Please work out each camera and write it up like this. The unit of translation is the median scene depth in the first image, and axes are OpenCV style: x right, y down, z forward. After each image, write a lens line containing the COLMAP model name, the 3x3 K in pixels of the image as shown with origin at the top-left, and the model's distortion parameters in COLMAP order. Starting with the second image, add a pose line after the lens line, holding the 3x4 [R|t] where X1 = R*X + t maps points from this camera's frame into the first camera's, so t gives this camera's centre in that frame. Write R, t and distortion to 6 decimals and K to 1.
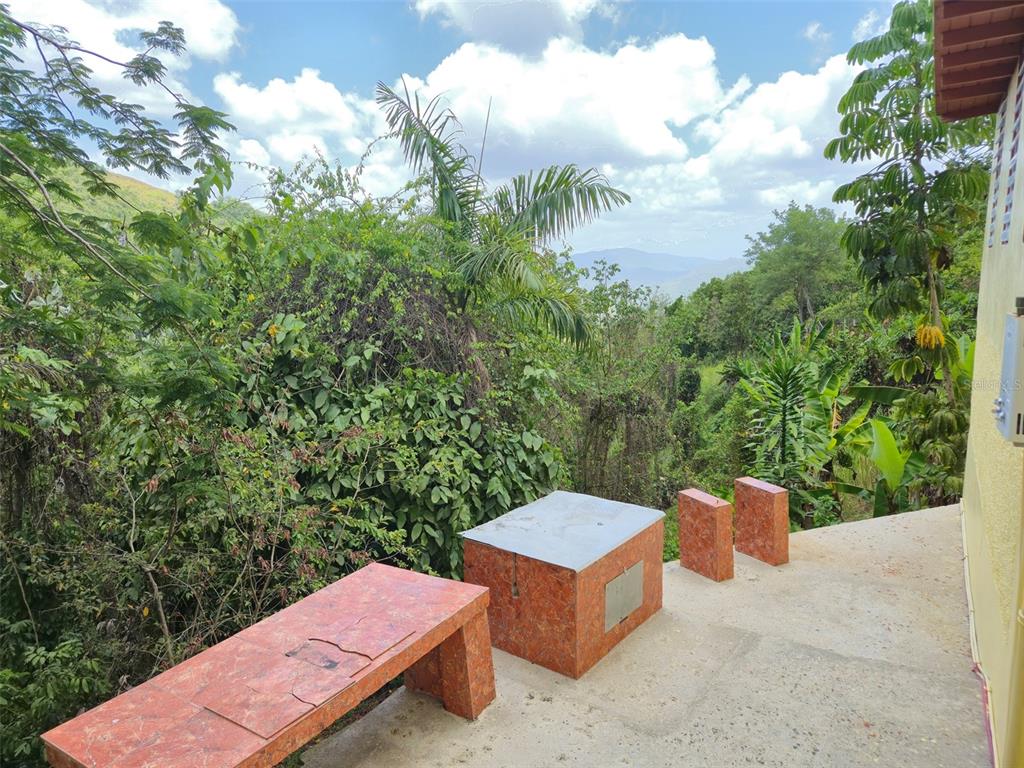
lens RADIAL K [[682.8, 0, 512.9], [0, 682.8, 387.4], [0, 0, 1]] dist [0.073308, -0.056939]
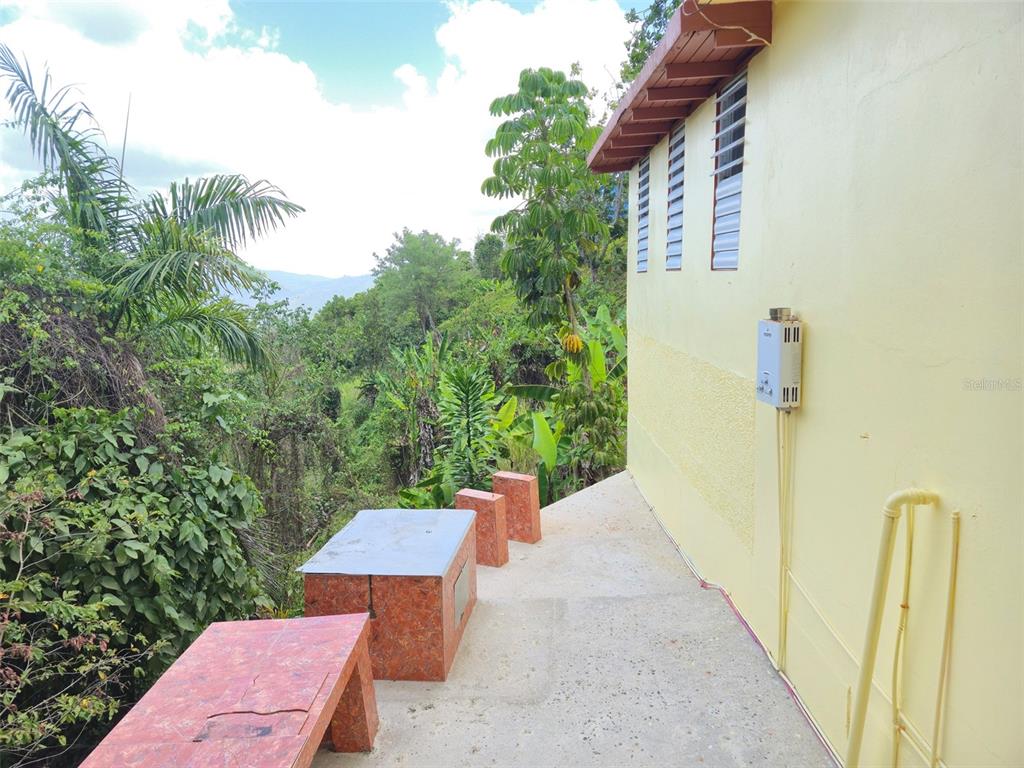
lens RADIAL K [[680.0, 0, 509.6], [0, 680.0, 386.4], [0, 0, 1]] dist [0.045408, 0.003285]
pose [[0.856475, -0.078701, 0.510154, -0.109649], [0.091938, 0.995764, -0.000736, -0.003685], [-0.507935, 0.047533, 0.860083, 0.013010]]
